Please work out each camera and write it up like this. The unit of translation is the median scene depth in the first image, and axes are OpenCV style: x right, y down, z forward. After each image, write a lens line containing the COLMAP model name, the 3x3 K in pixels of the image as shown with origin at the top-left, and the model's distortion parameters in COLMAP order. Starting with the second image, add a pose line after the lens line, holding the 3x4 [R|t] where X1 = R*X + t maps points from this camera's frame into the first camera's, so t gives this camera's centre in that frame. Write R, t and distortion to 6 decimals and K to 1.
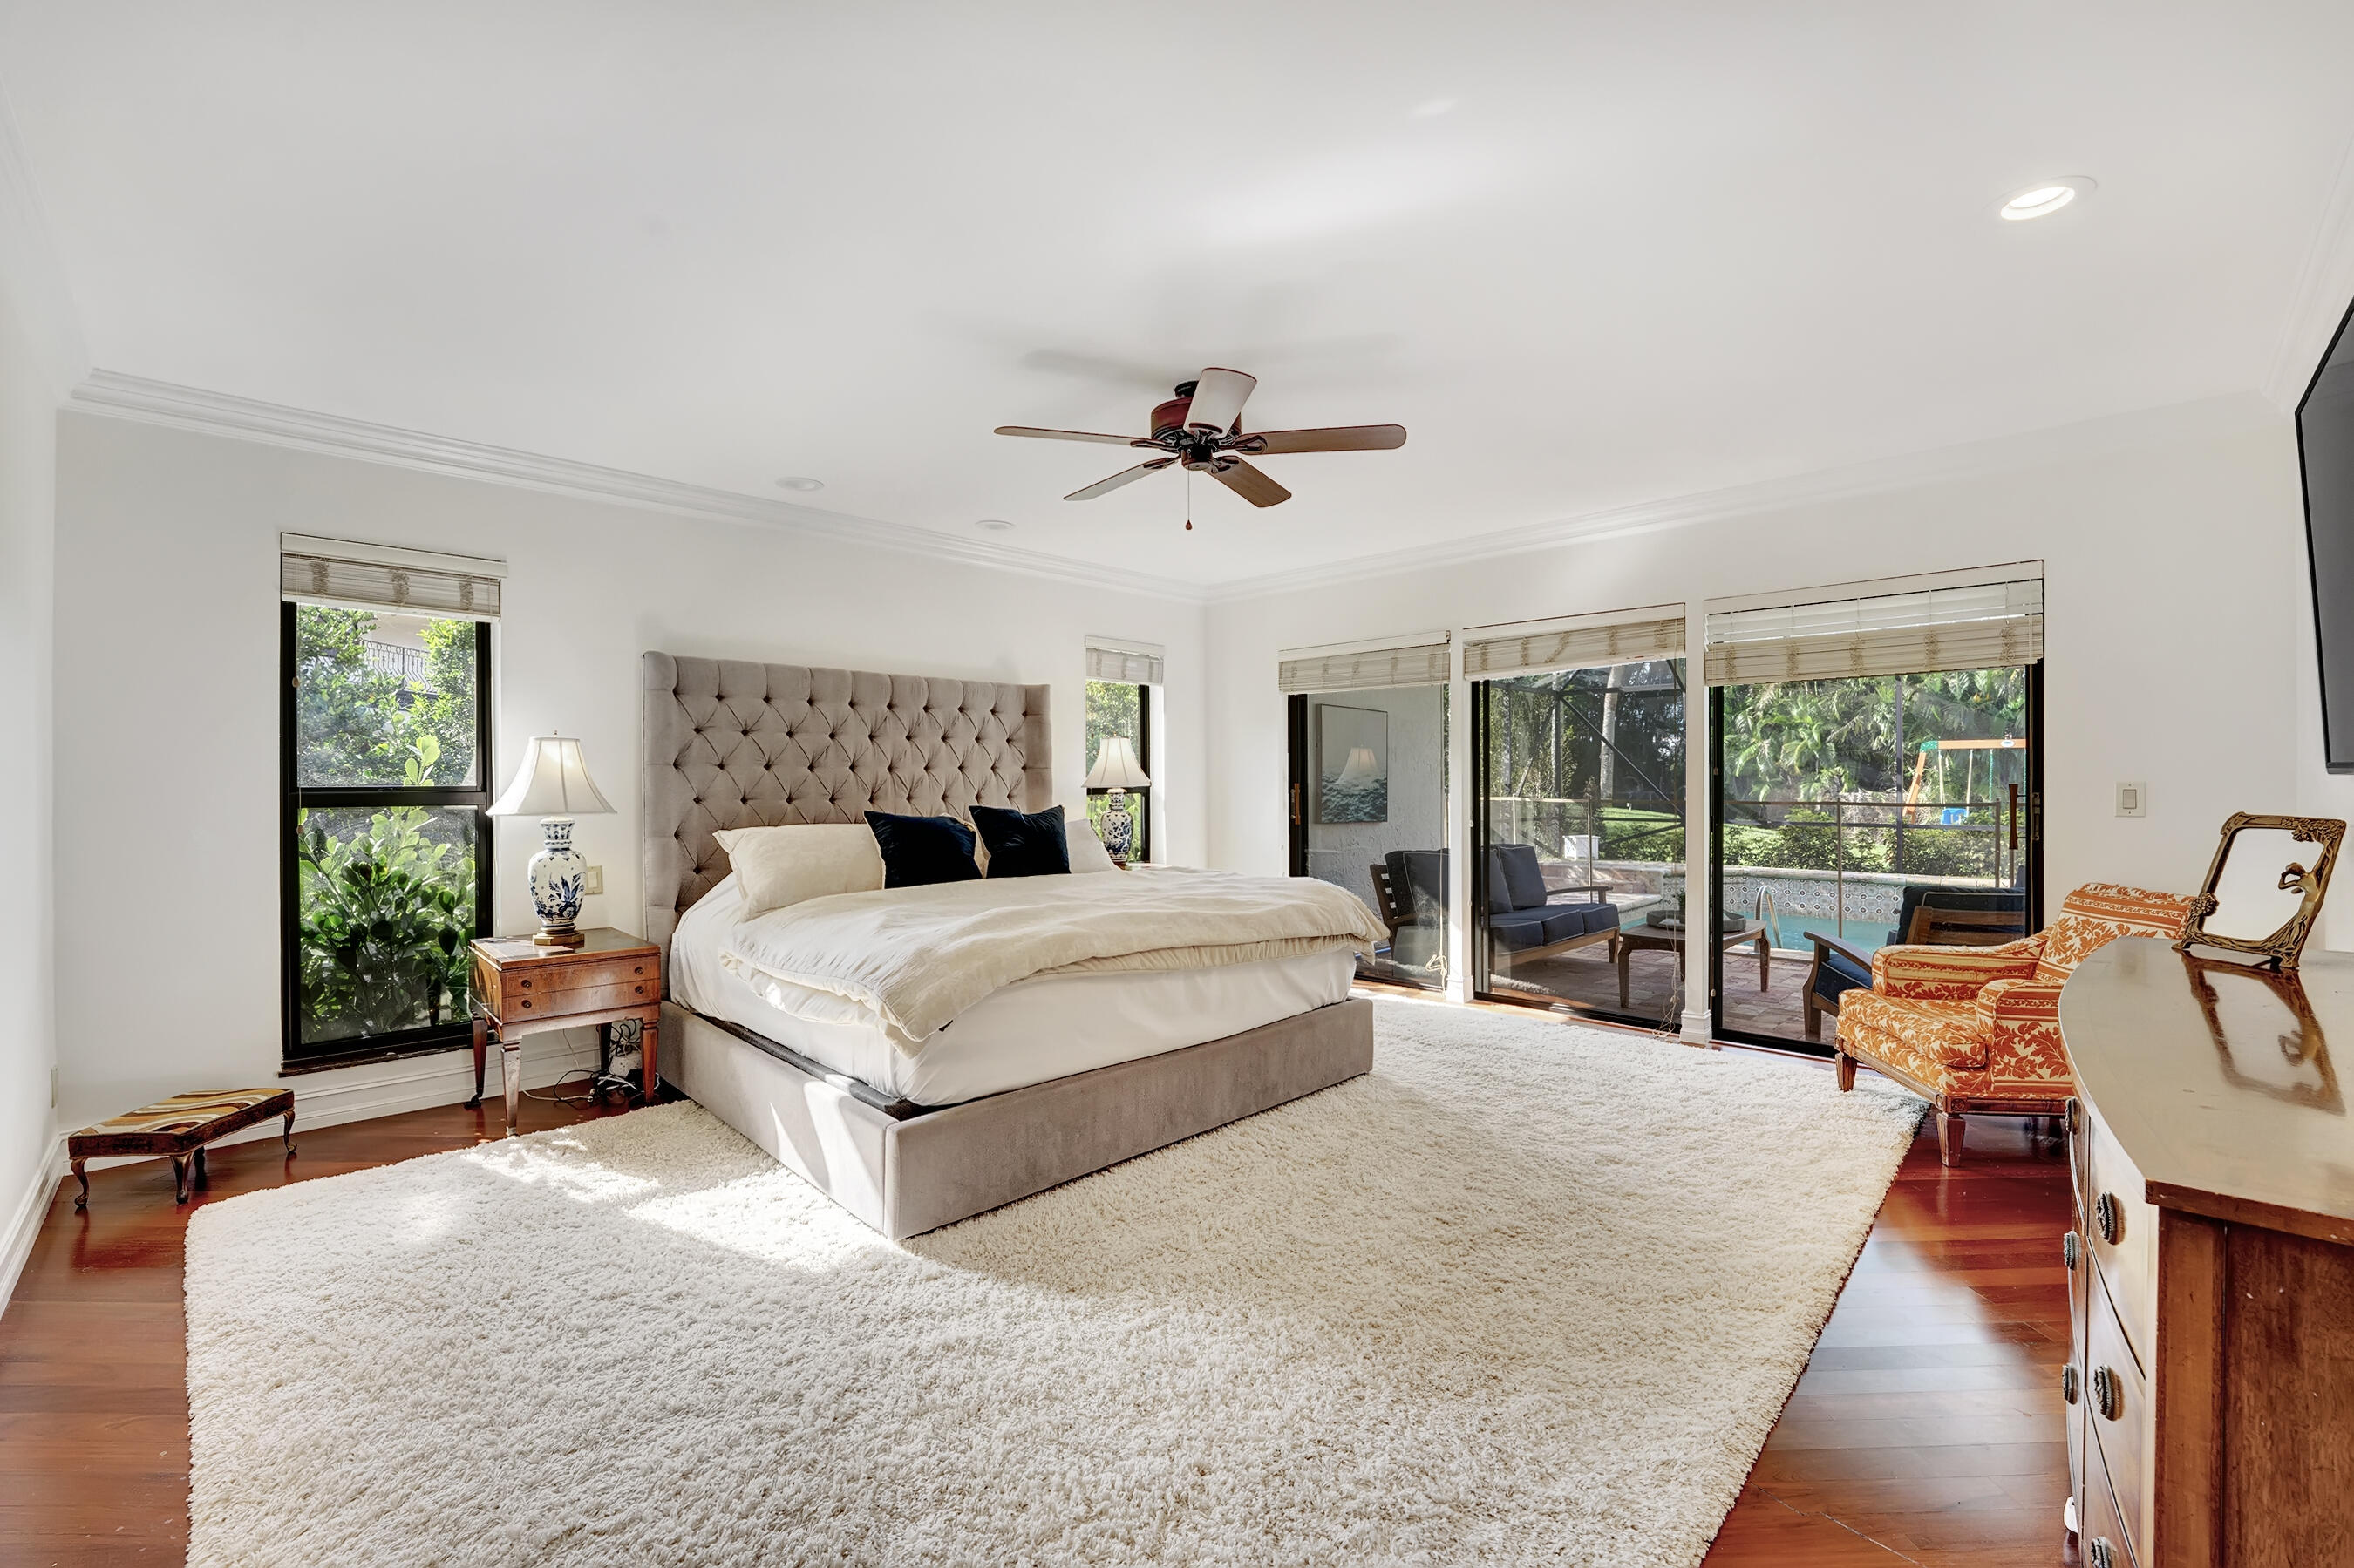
lens RADIAL K [[972.8, 0, 1177.3], [0, 972.8, 788.8], [0, 0, 1]] dist [-0.037338, 0.006849]
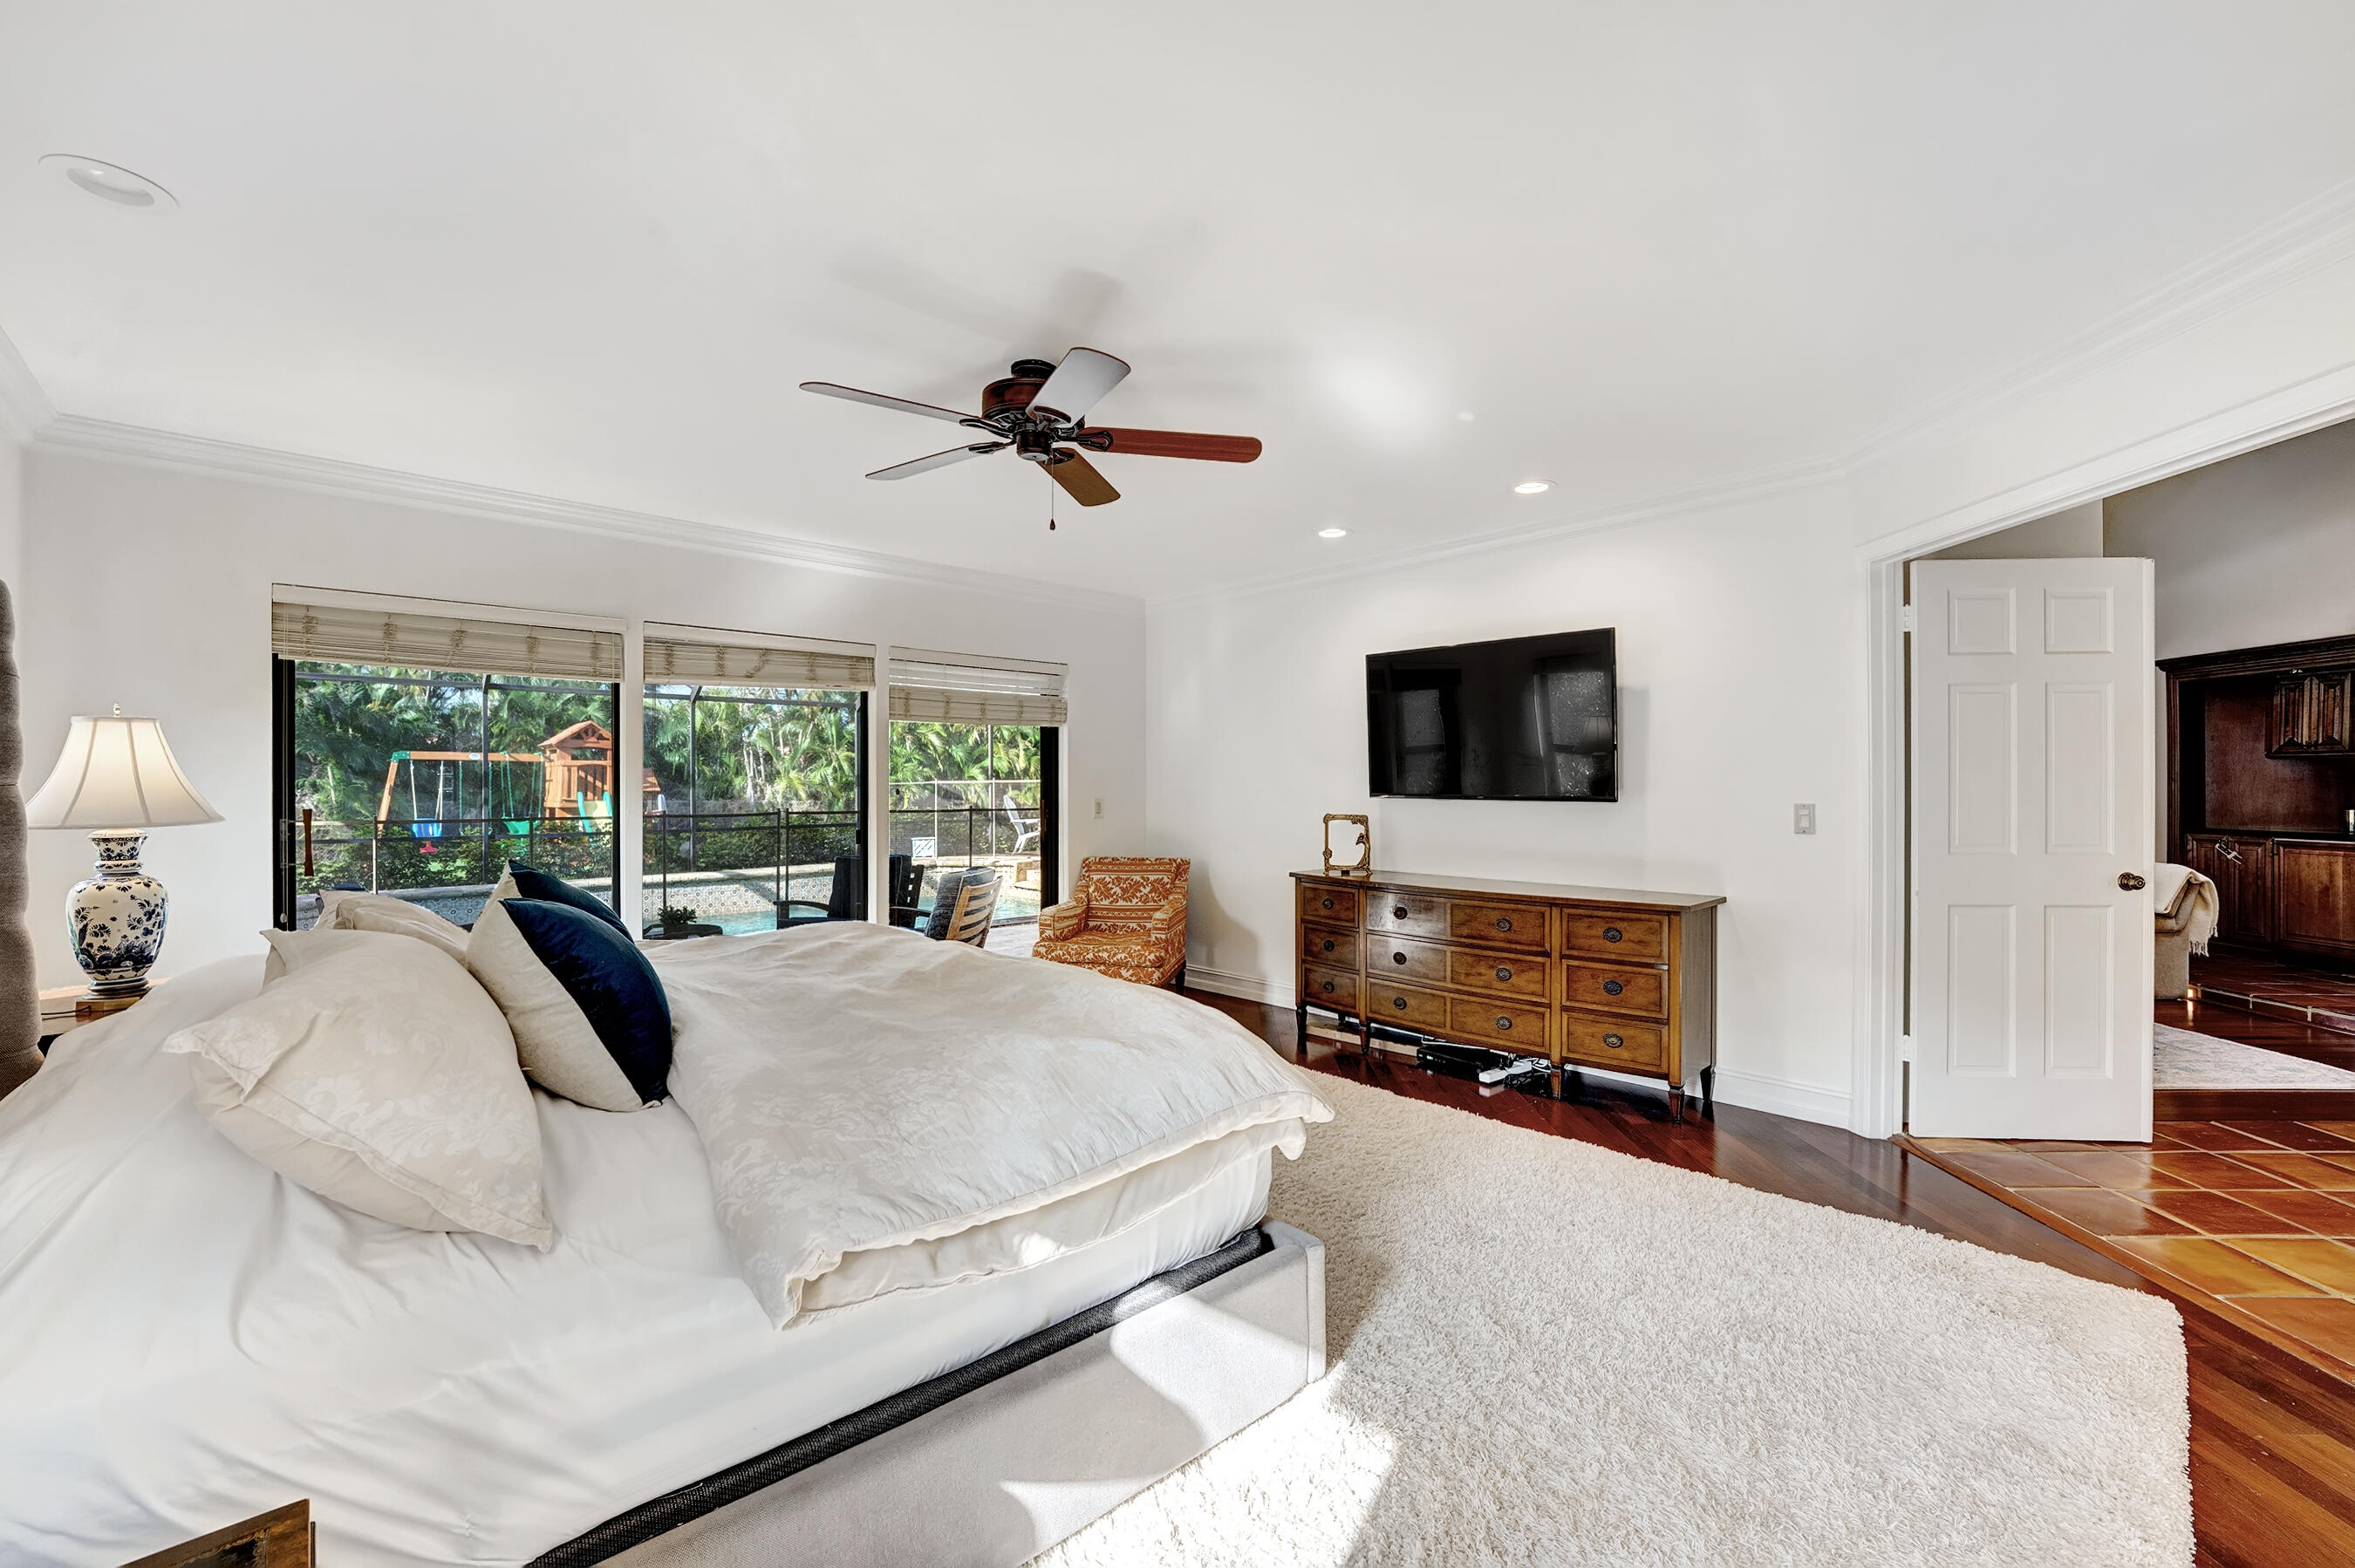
lens RADIAL K [[973.3, 0, 1177.8], [0, 973.3, 788.8], [0, 0, 1]] dist [-0.037338, 0.006849]
pose [[0.027385, -0.000144, 0.999625, -0.845563], [0.007454, 0.999972, -0.000061, -0.025577], [-0.999597, 0.007453, 0.027385, 0.826676]]
